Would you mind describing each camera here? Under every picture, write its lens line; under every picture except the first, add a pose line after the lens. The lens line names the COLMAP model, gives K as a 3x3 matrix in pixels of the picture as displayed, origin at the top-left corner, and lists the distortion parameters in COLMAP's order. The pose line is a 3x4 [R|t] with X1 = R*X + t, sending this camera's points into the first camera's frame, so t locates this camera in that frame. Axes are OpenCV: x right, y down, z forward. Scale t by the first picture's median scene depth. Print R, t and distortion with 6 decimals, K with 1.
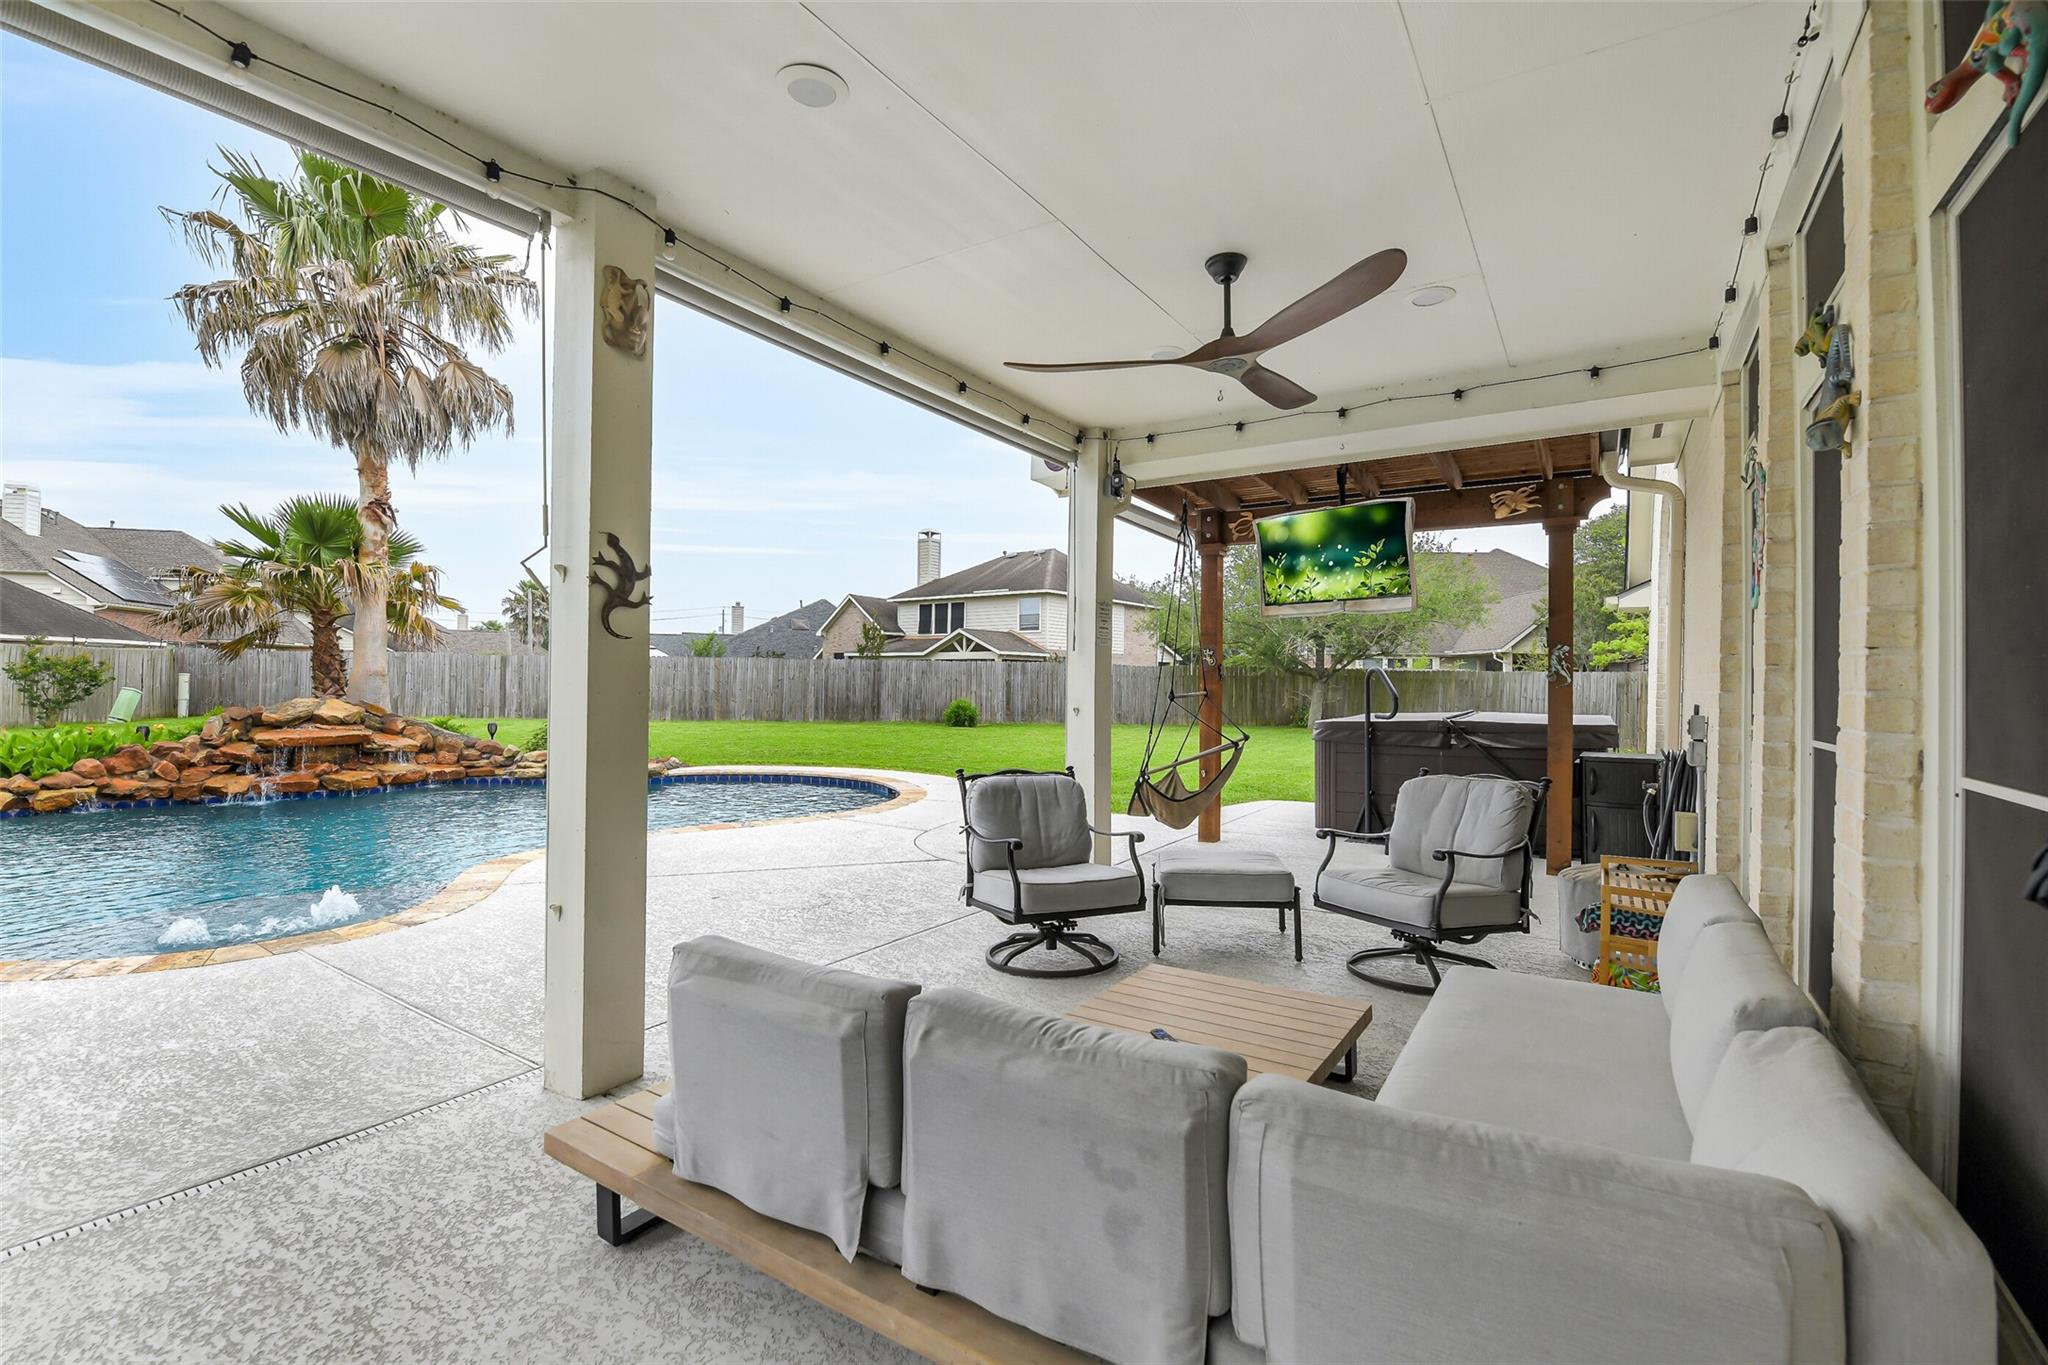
lens RADIAL K [[883.6, 0, 1026.4], [0, 883.6, 671.5], [0, 0, 1]] dist [-0.002182, -0.009247]
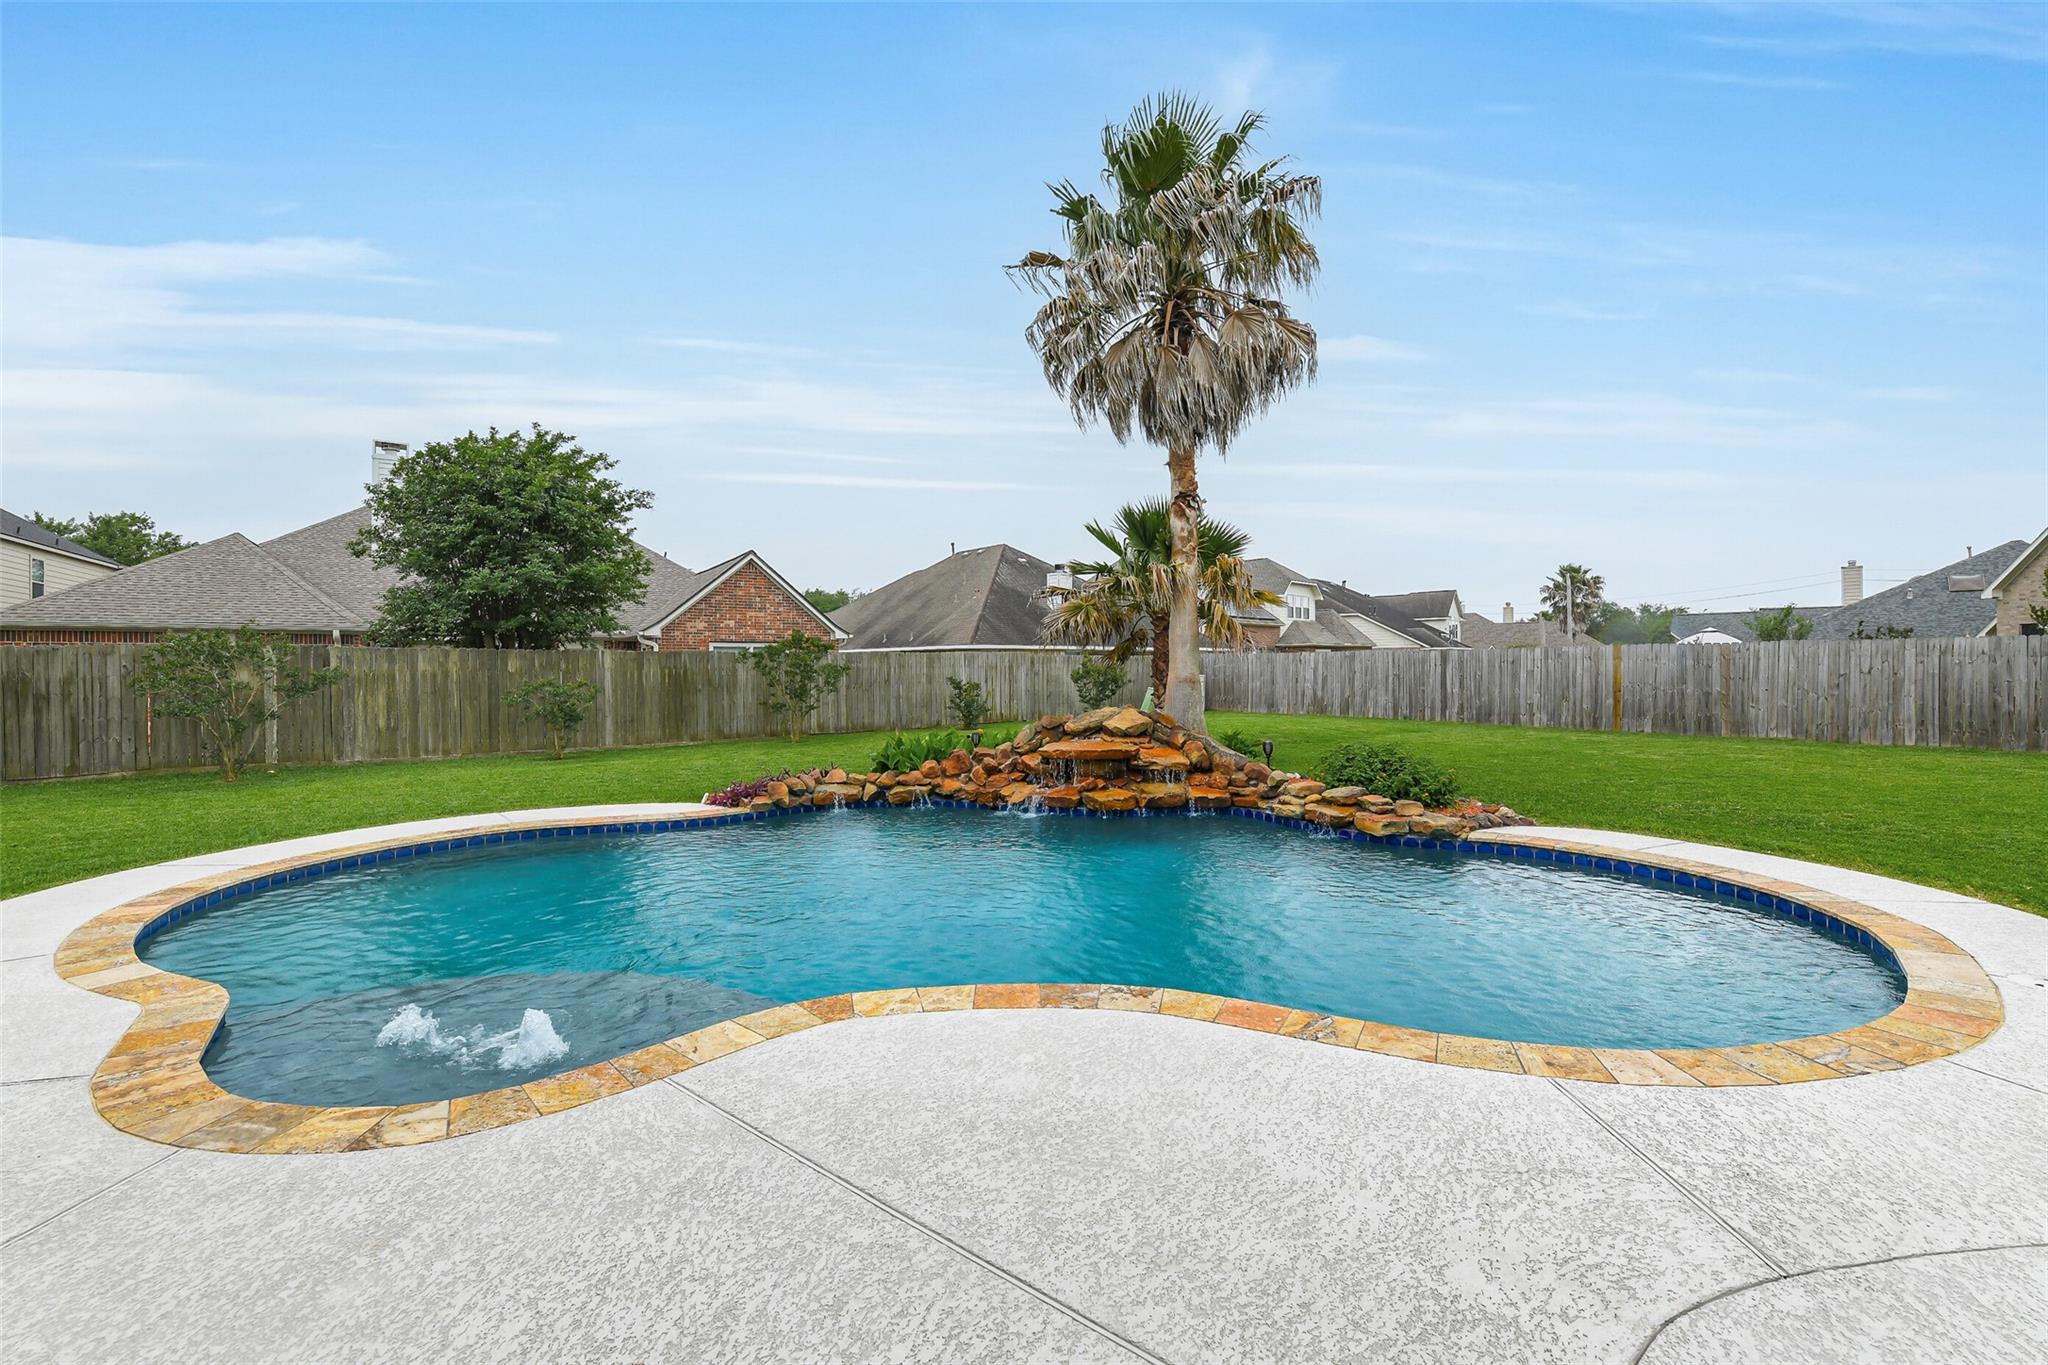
lens RADIAL K [[883.6, 0, 1026.4], [0, 883.6, 671.5], [0, 0, 1]] dist [-0.002182, -0.009247]
pose [[0.453606, -0.012890, -0.891109, 0.015028], [0.022634, 0.999740, -0.002940, -0.008497], [0.890915, -0.018835, 0.453779, 0.463776]]
